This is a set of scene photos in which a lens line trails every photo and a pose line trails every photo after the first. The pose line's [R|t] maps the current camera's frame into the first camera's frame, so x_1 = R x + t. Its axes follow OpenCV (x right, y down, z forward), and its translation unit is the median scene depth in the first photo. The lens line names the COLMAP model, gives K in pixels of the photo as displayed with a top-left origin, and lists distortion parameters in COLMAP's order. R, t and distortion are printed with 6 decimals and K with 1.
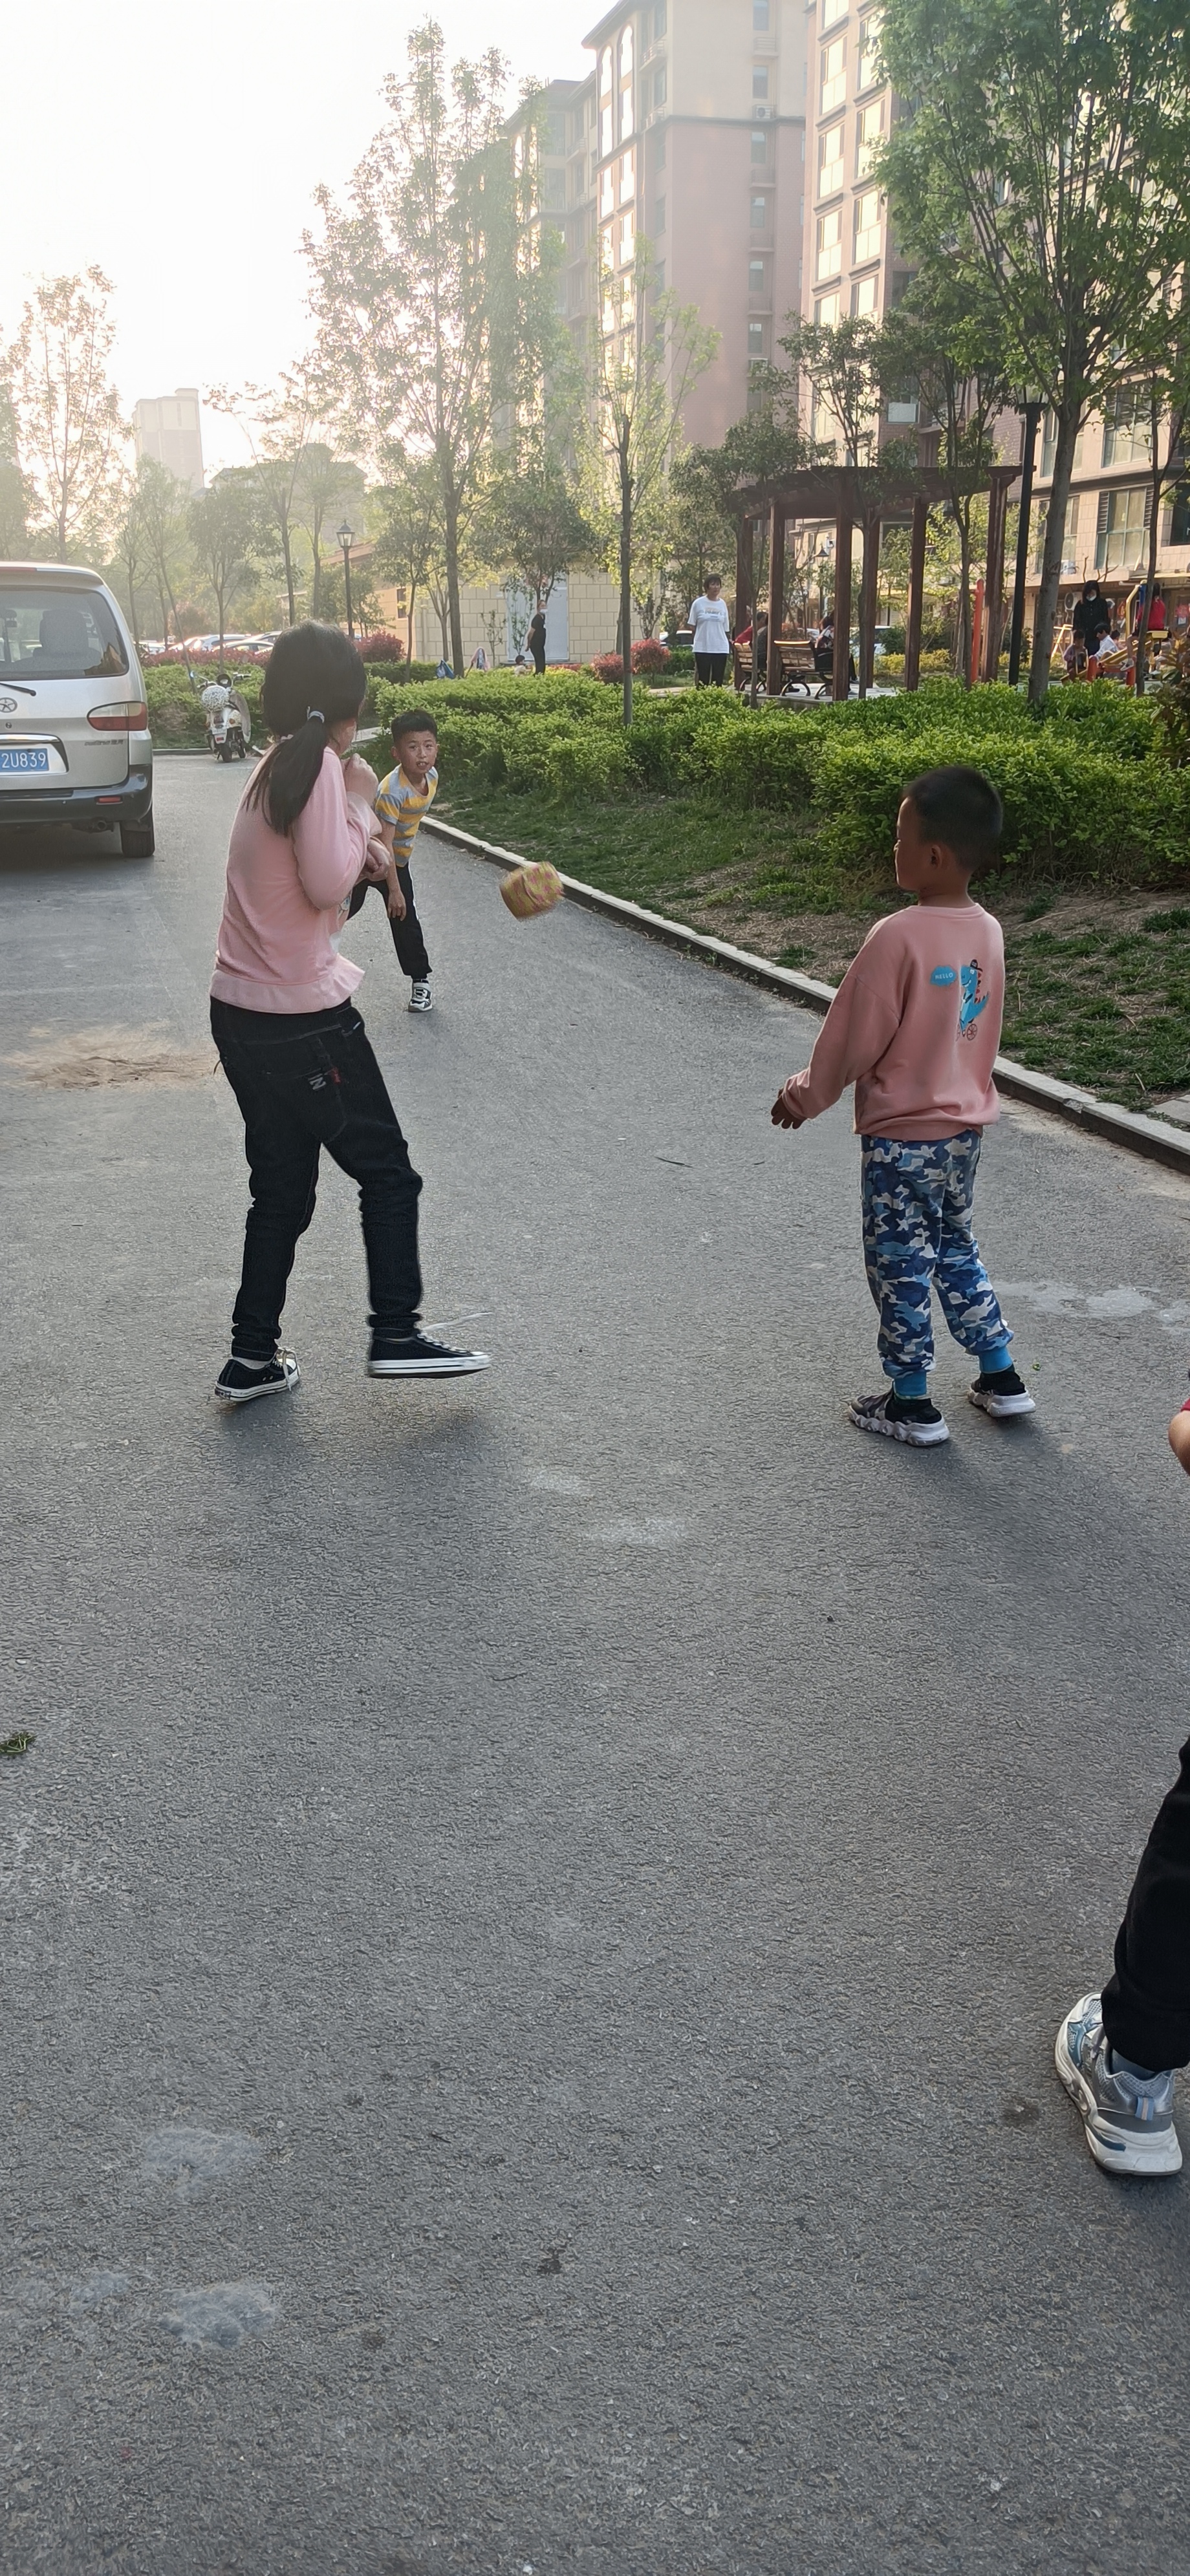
lens RADIAL K [[1863.8, 0, 582.9], [0, 1863.8, 1274.3], [0, 0, 1]] dist [0.022392, -0.023278]
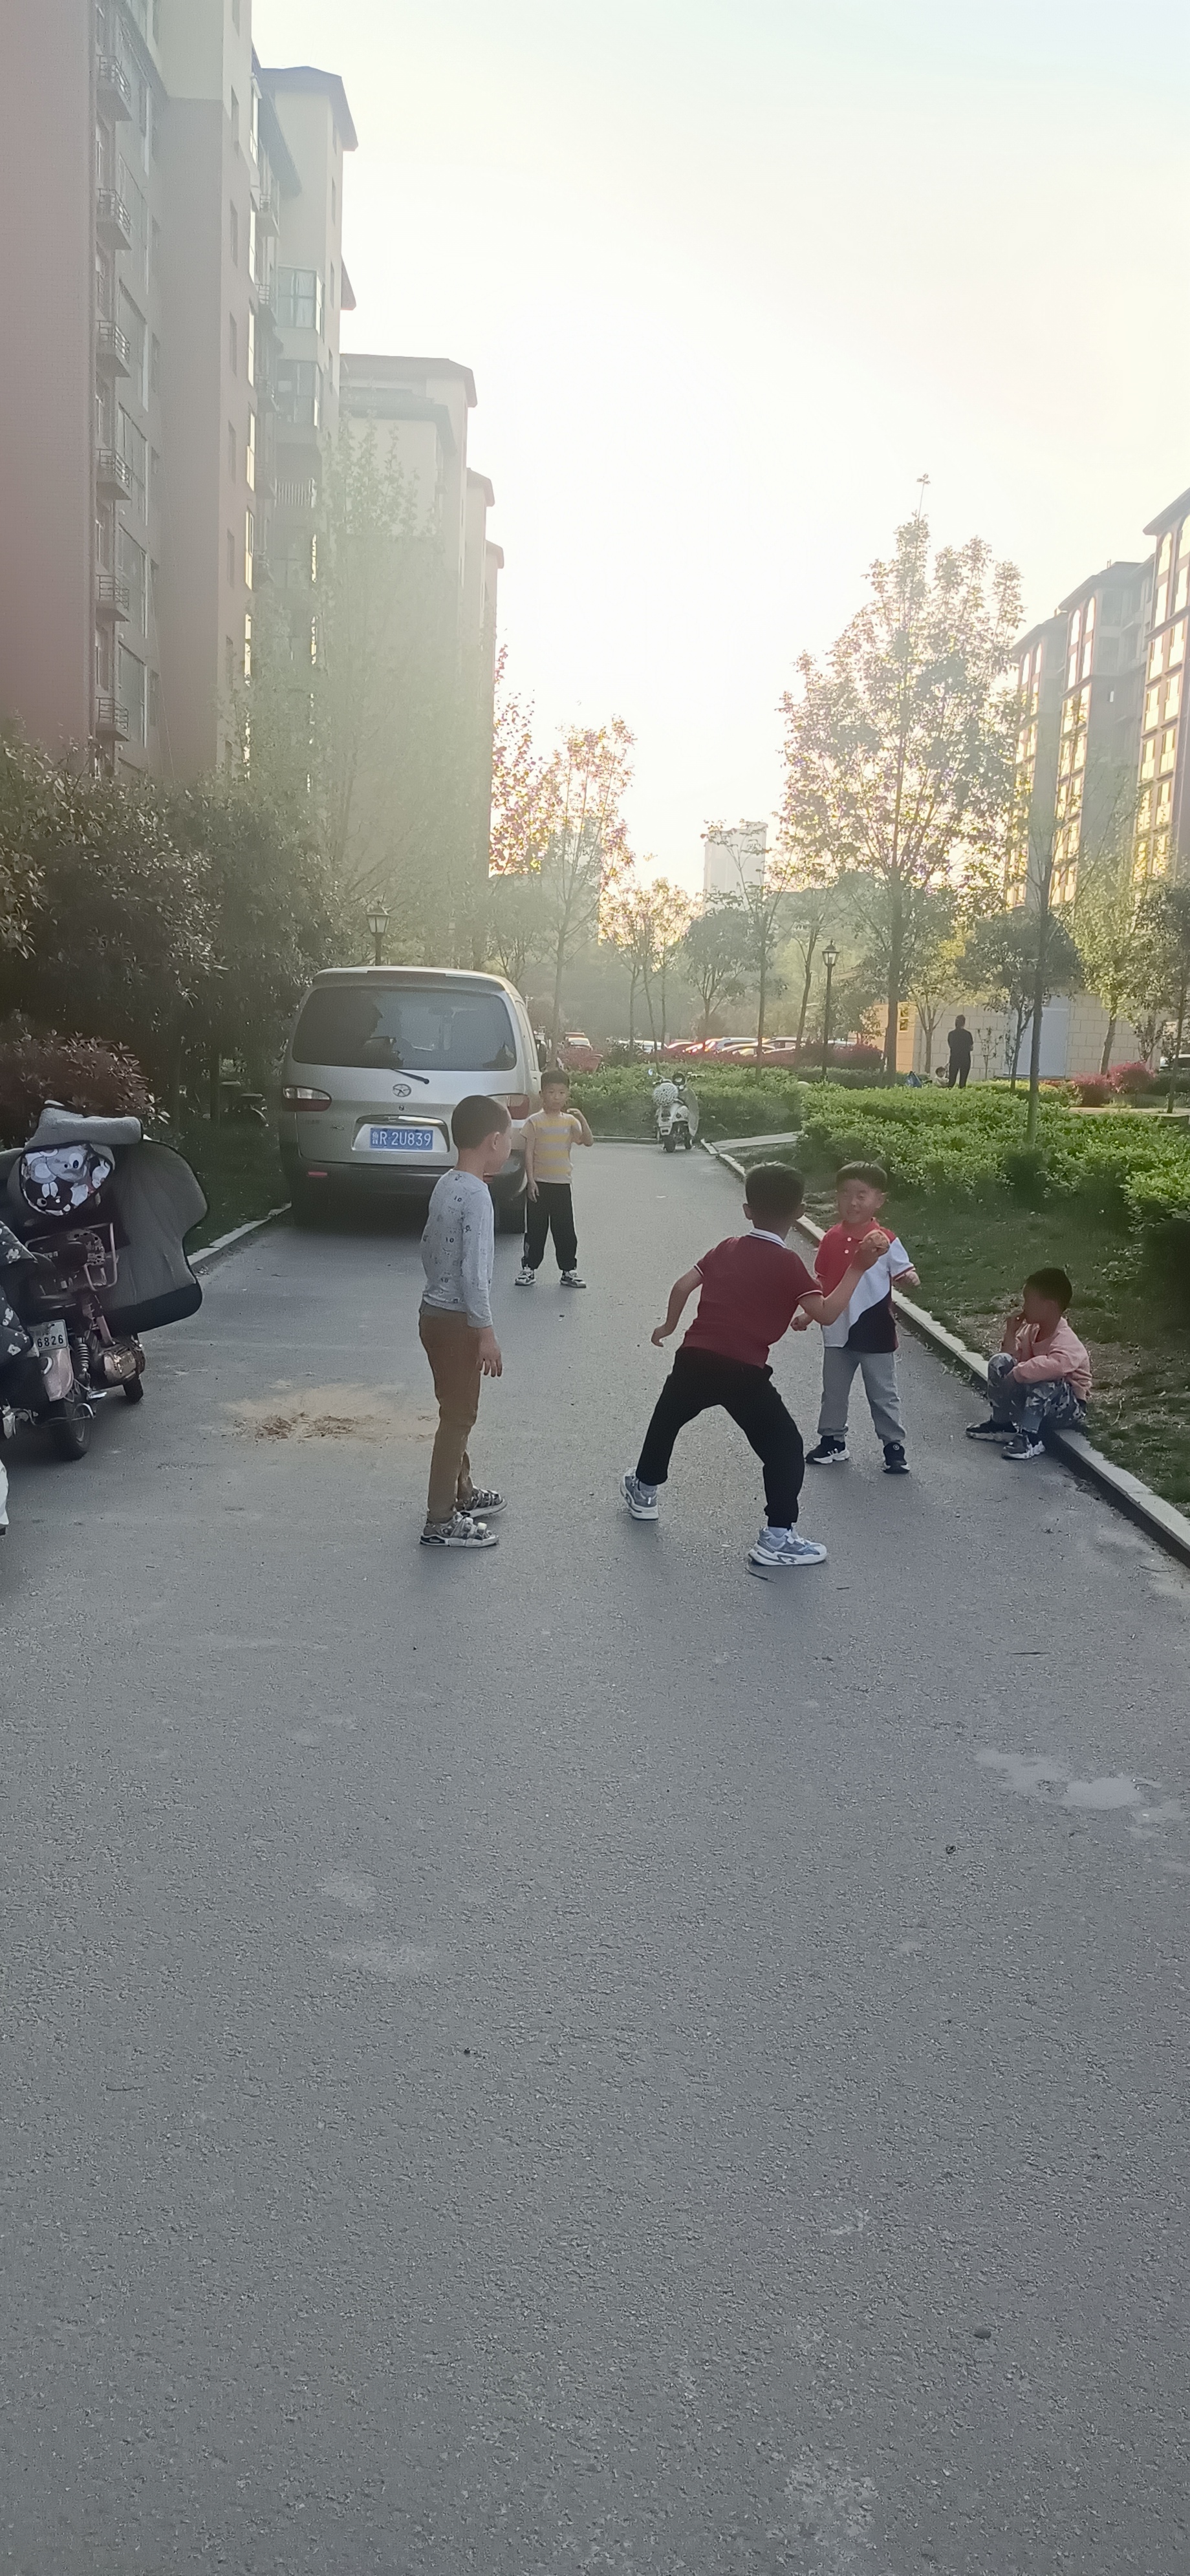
lens RADIAL K [[1863.8, 0, 584.1], [0, 1863.8, 1277.2], [0, 0, 1]] dist [0.022392, -0.023278]
pose [[0.963255, 0.080186, -0.256340, 0.127702], [-0.130574, 0.973828, -0.186039, -0.013061], [0.234714, 0.212674, 0.948514, 0.018596]]
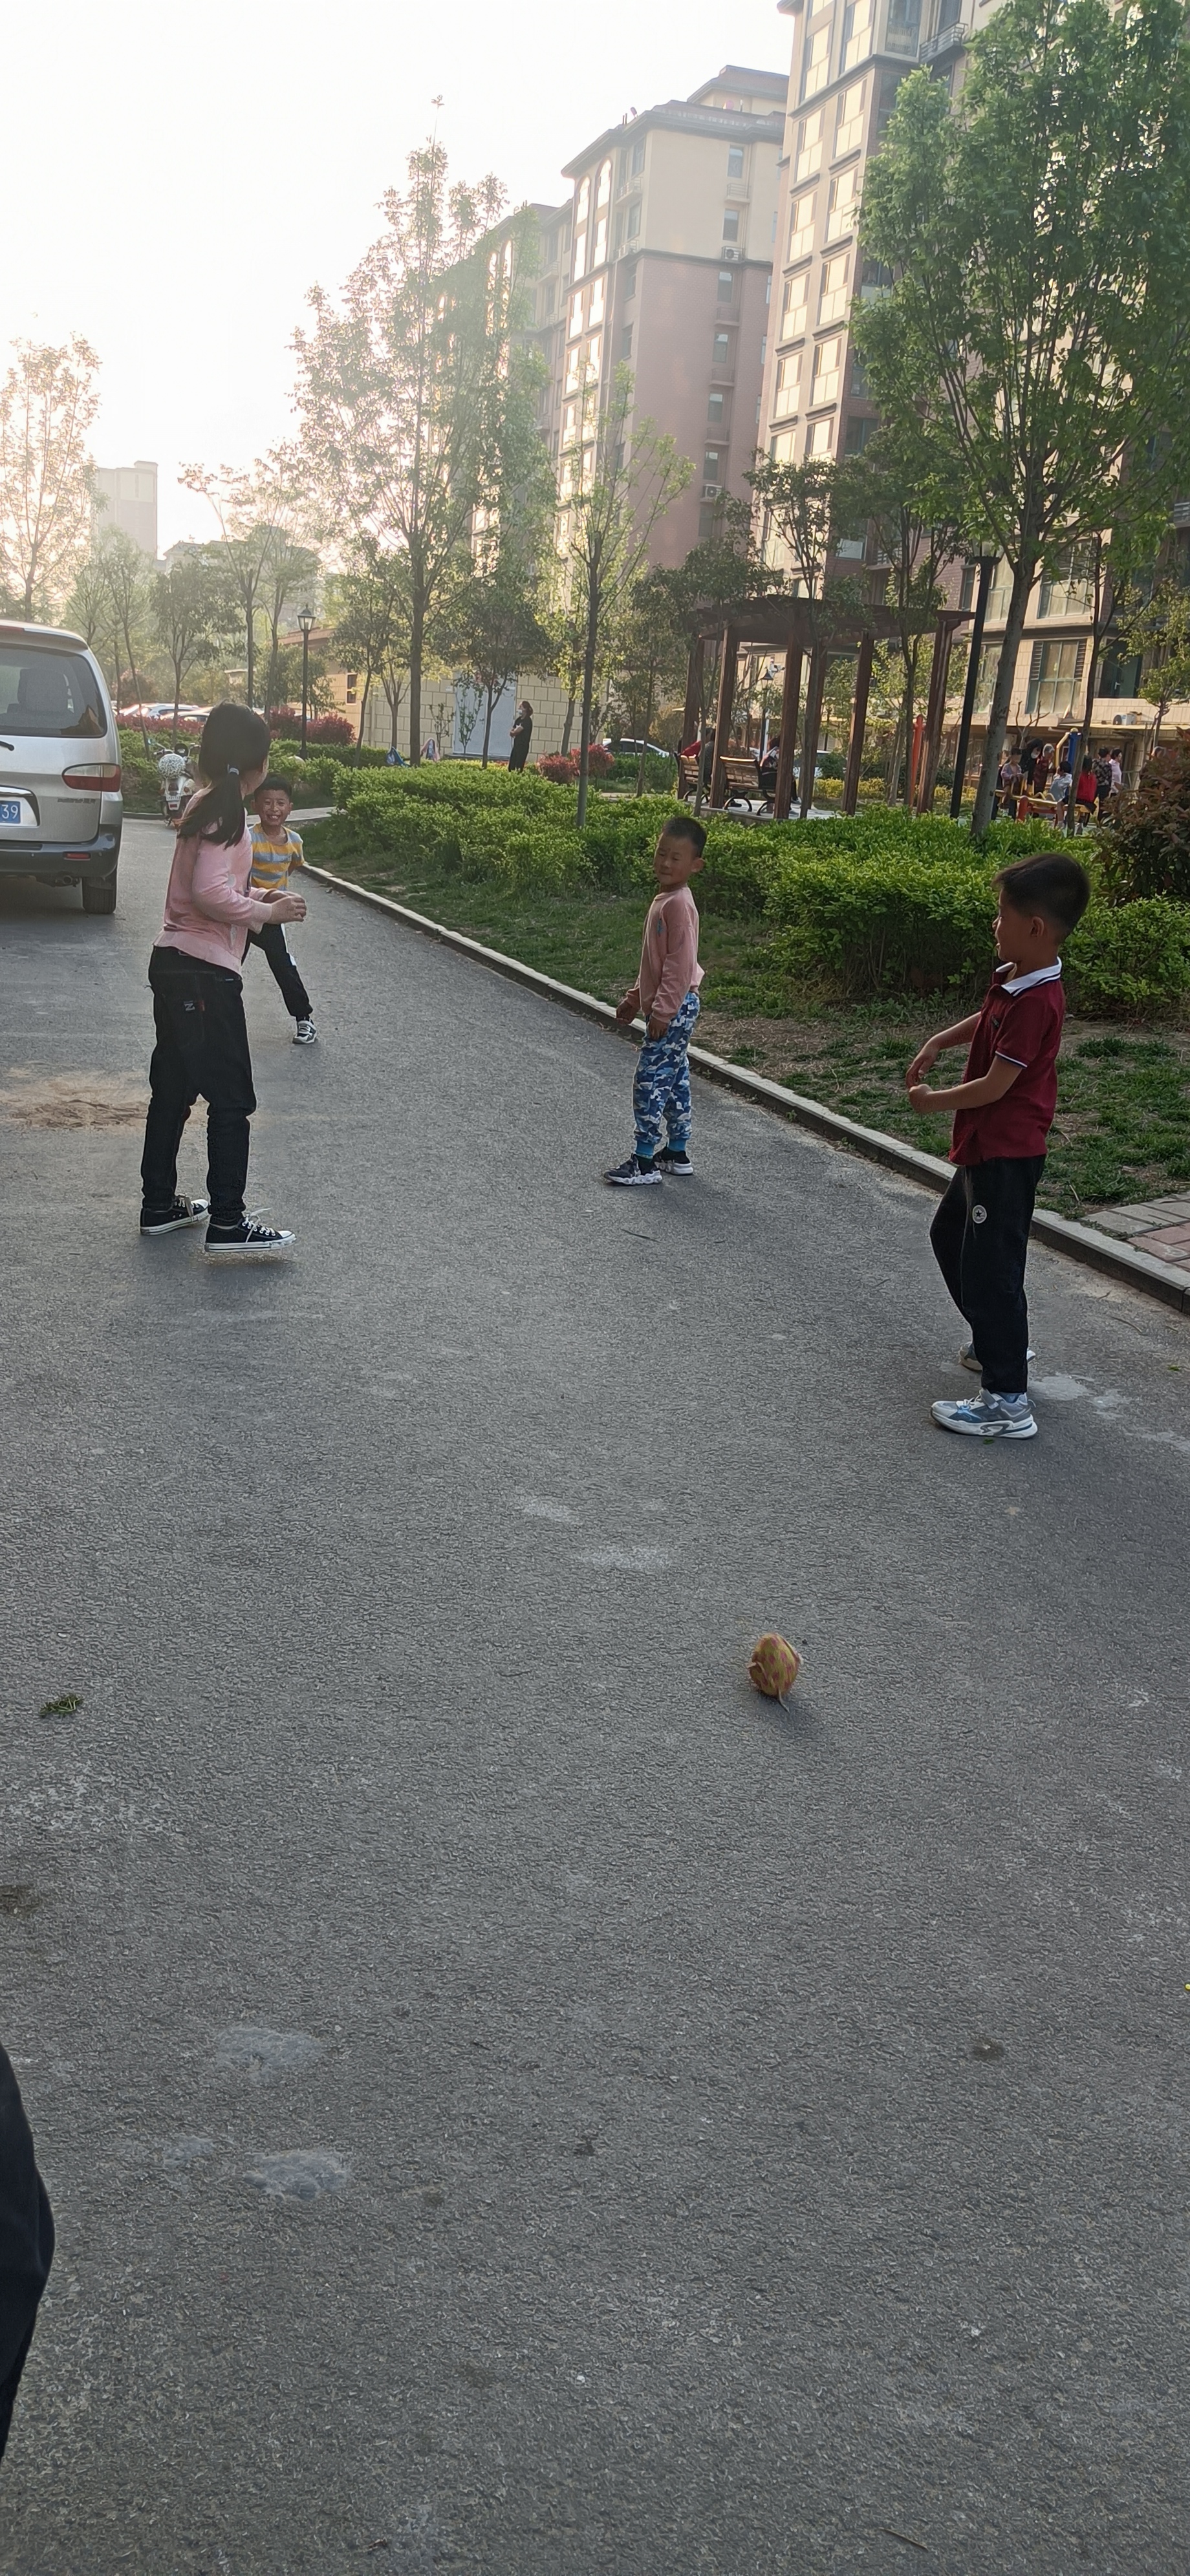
lens RADIAL K [[1863.8, 0, 578.9], [0, 1863.8, 1269.4], [0, 0, 1]] dist [0.022392, -0.023278]
pose [[0.996371, 0.069414, 0.049255, -0.023268], [-0.066779, 0.996345, -0.053262, 0.011253], [-0.052772, 0.049780, 0.997365, -0.033653]]
